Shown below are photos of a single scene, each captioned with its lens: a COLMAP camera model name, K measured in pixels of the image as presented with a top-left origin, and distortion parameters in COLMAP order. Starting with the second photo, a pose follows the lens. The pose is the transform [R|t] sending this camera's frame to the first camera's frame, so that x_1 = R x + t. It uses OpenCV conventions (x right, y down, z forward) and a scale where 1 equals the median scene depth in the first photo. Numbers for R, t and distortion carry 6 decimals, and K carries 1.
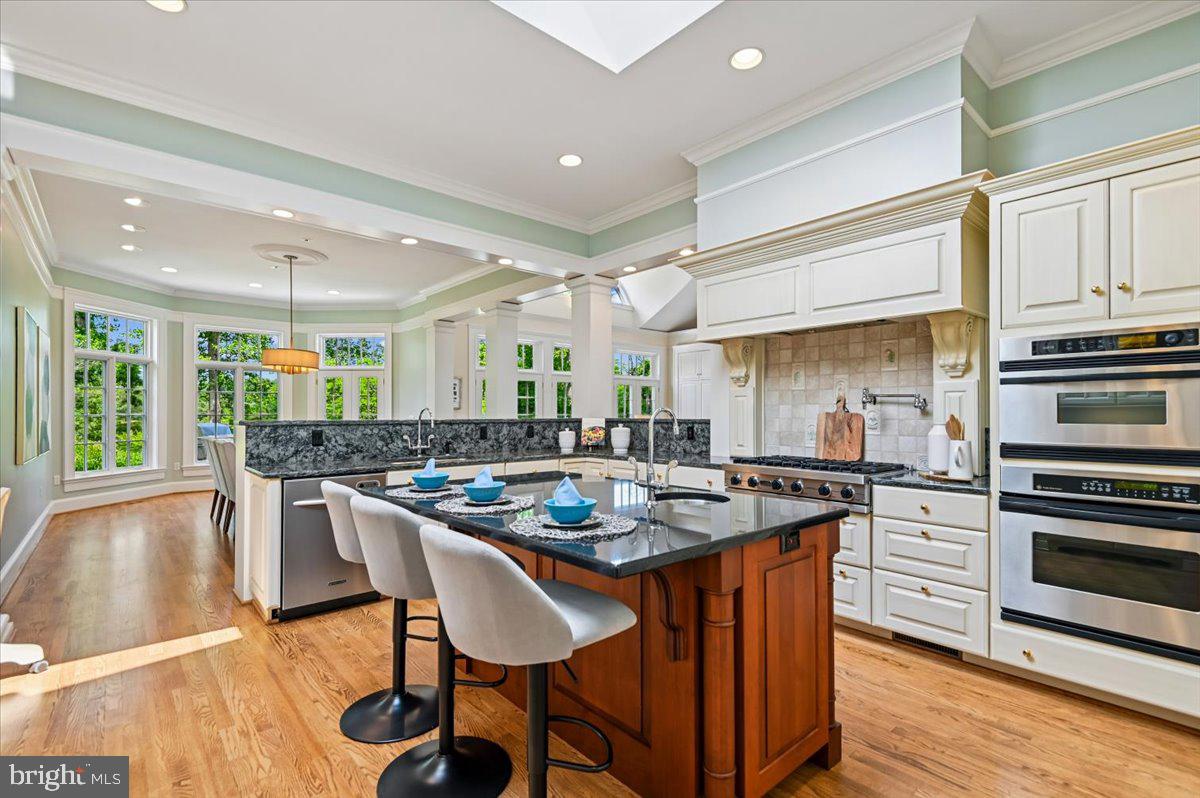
lens RADIAL K [[546.5, 0, 602.7], [0, 546.5, 404.8], [0, 0, 1]] dist [0.019161, -0.000144]
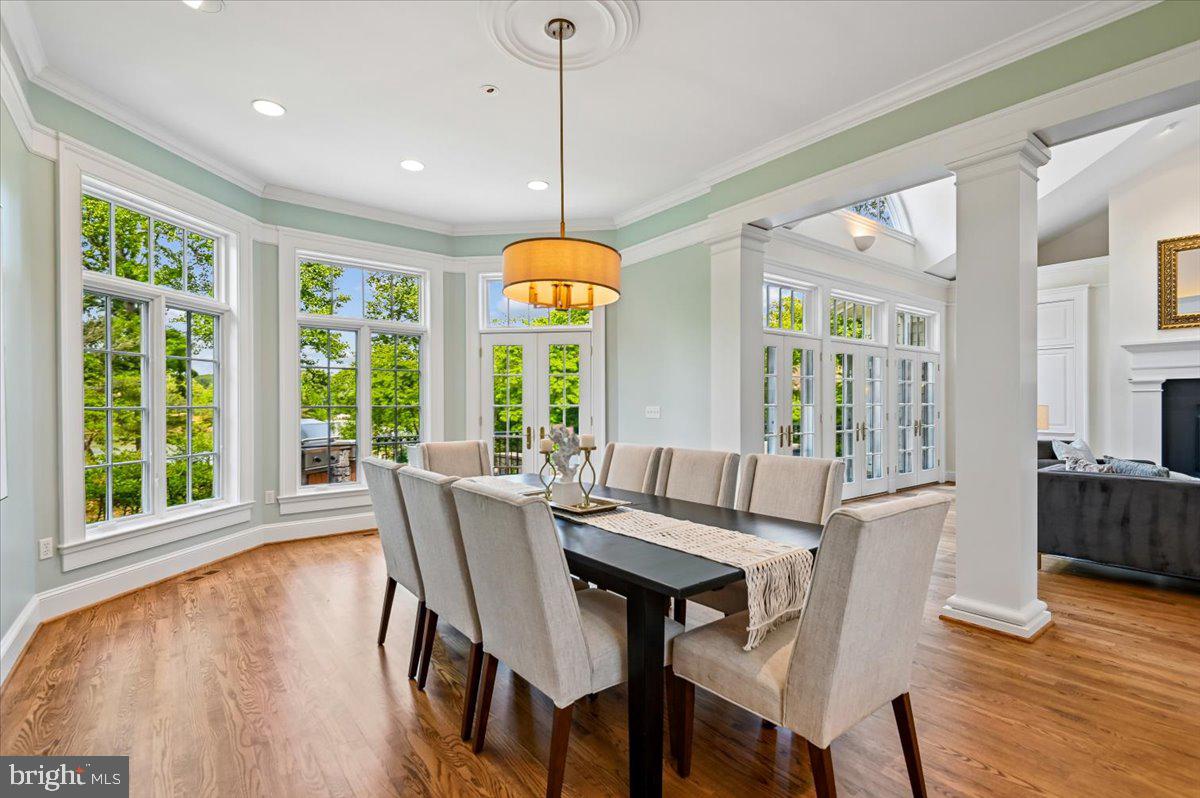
lens RADIAL K [[553.4, 0, 600.0], [0, 553.4, 399.0], [0, 0, 1]] dist [0.022020, -0.000222]
pose [[0.997786, -0.003307, -0.066422, -0.398336], [0.003494, 0.999990, 0.002703, 0.009574], [0.066412, -0.002929, 0.997788, 0.457039]]
